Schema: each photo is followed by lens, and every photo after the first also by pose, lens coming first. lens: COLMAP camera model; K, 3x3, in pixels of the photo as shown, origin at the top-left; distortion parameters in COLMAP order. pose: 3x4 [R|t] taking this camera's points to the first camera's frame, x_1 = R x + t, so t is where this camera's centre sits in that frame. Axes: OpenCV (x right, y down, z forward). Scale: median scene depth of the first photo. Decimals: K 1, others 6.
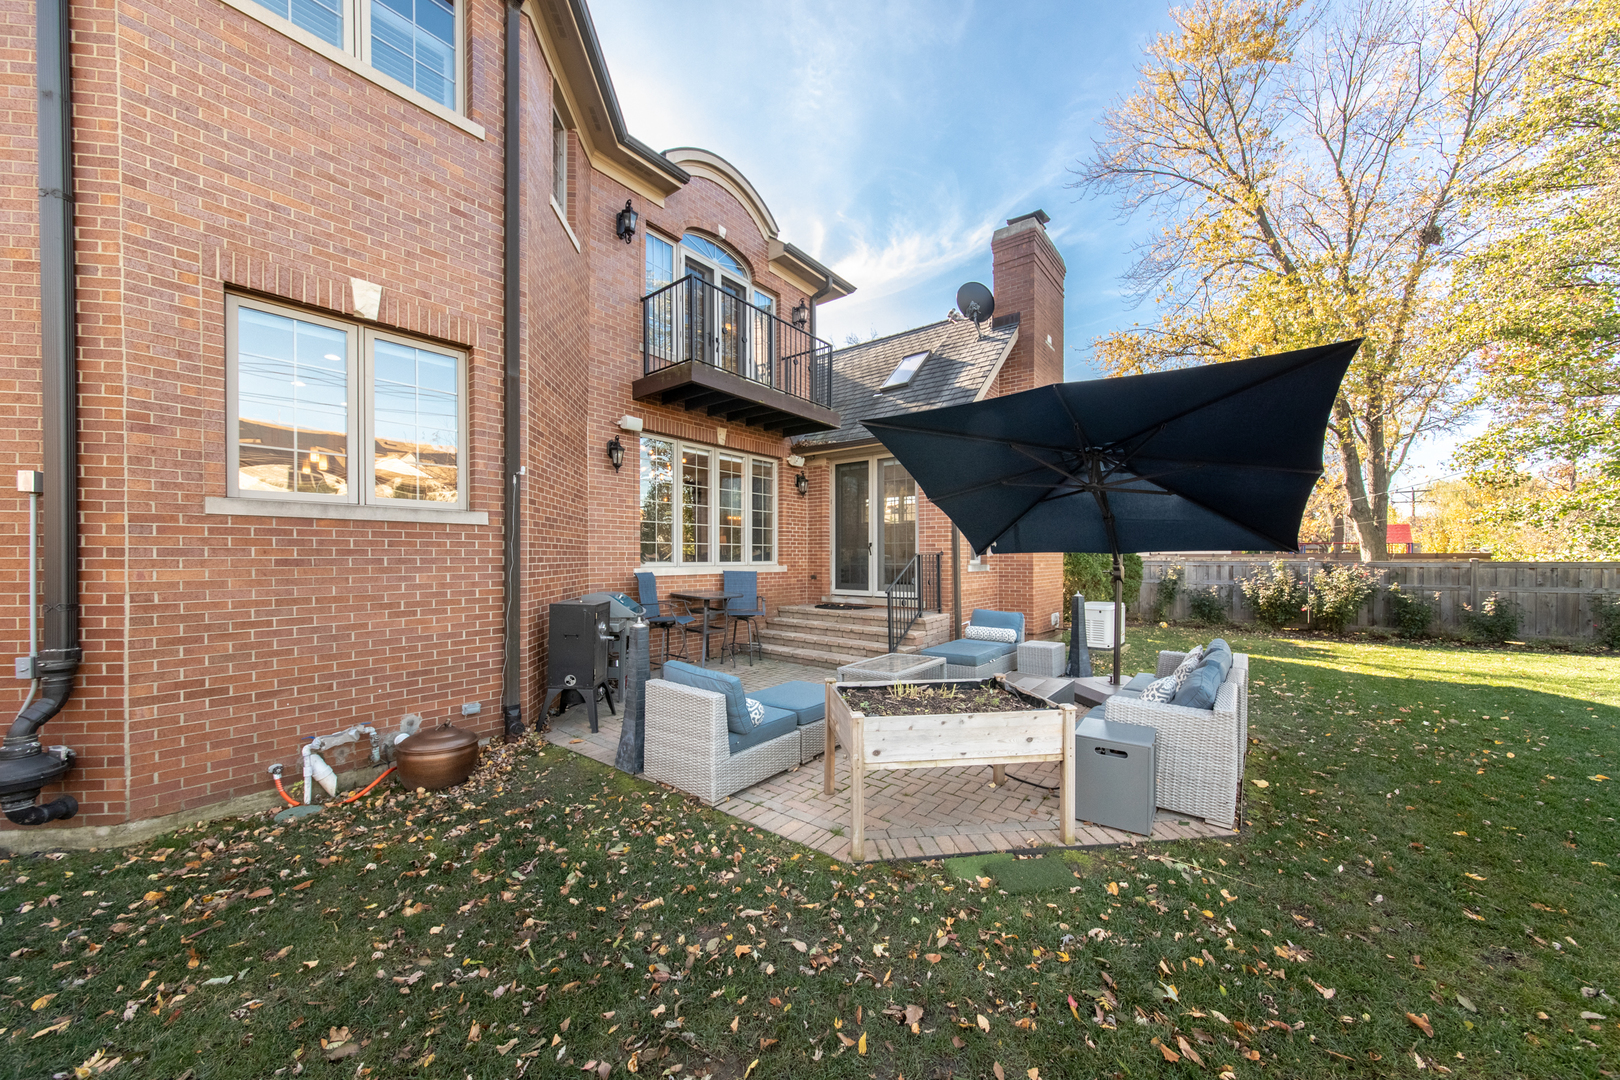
lens RADIAL K [[557.9, 0, 818.6], [0, 557.9, 561.5], [0, 0, 1]] dist [-0.002690, 0.000347]
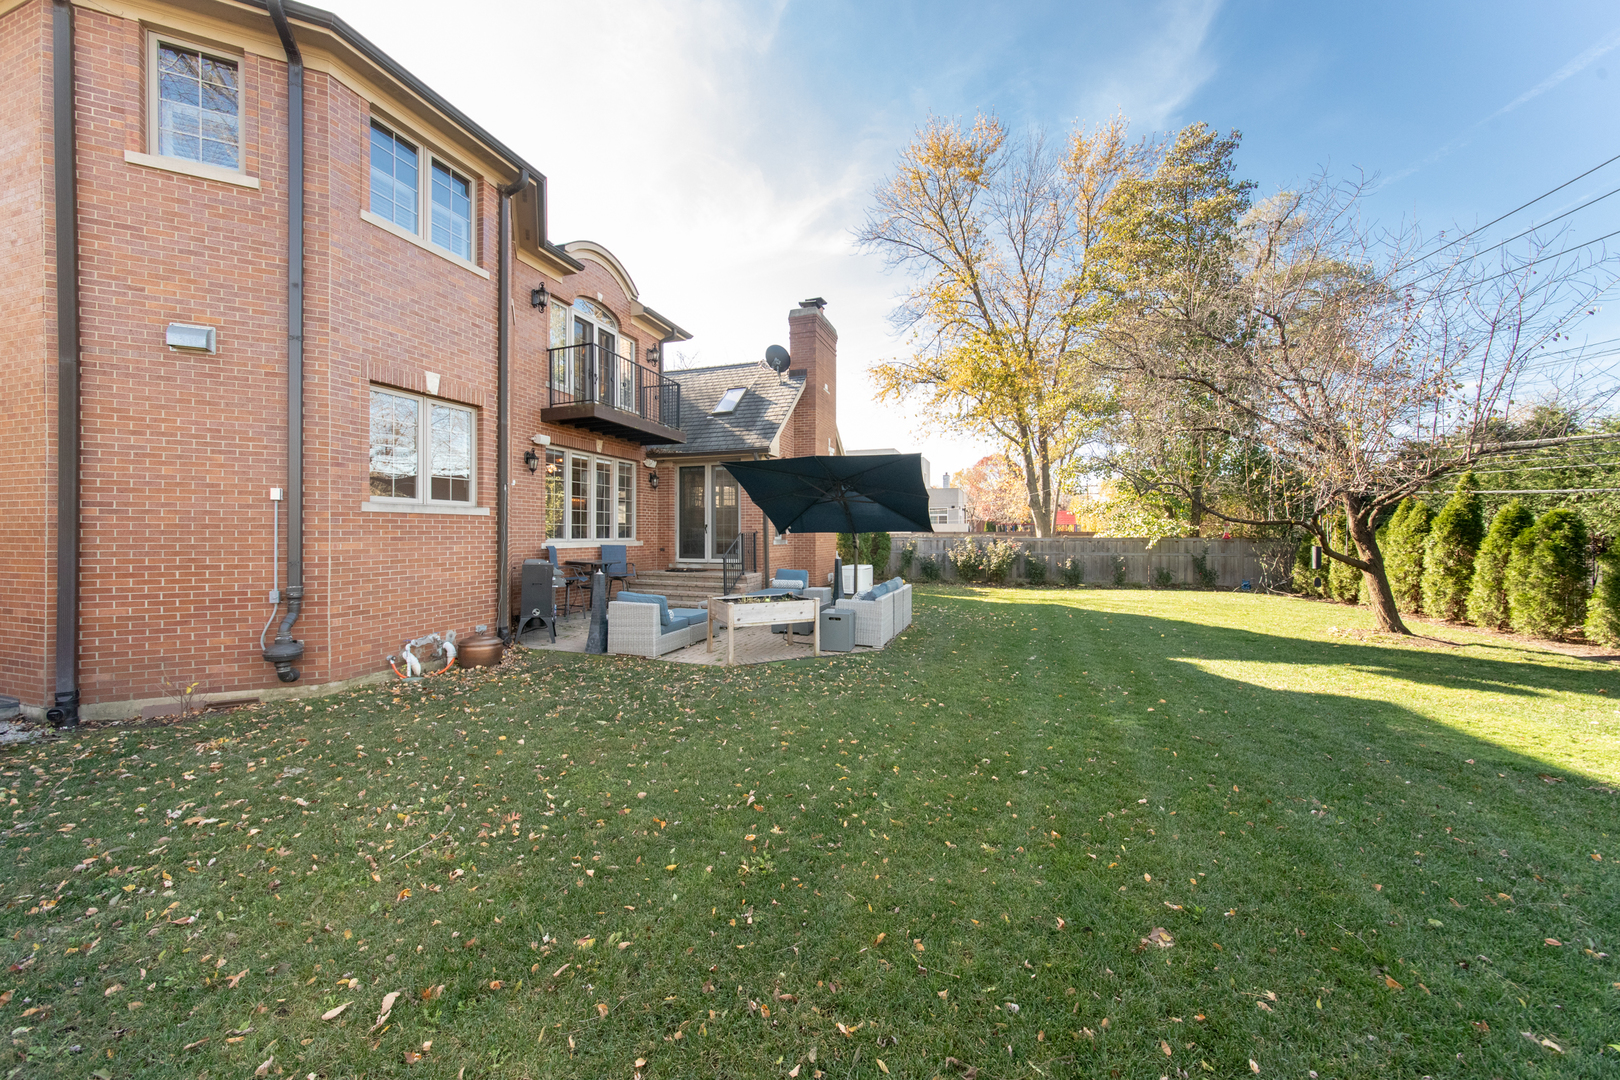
lens RADIAL K [[557.9, 0, 809.1], [0, 557.9, 537.2], [0, 0, 1]] dist [-0.002690, 0.000347]
pose [[0.945363, -0.000378, 0.326020, -0.148172], [0.000727, 0.999999, -0.000947, -0.000386], [-0.326019, 0.001132, 0.945363, -0.509293]]
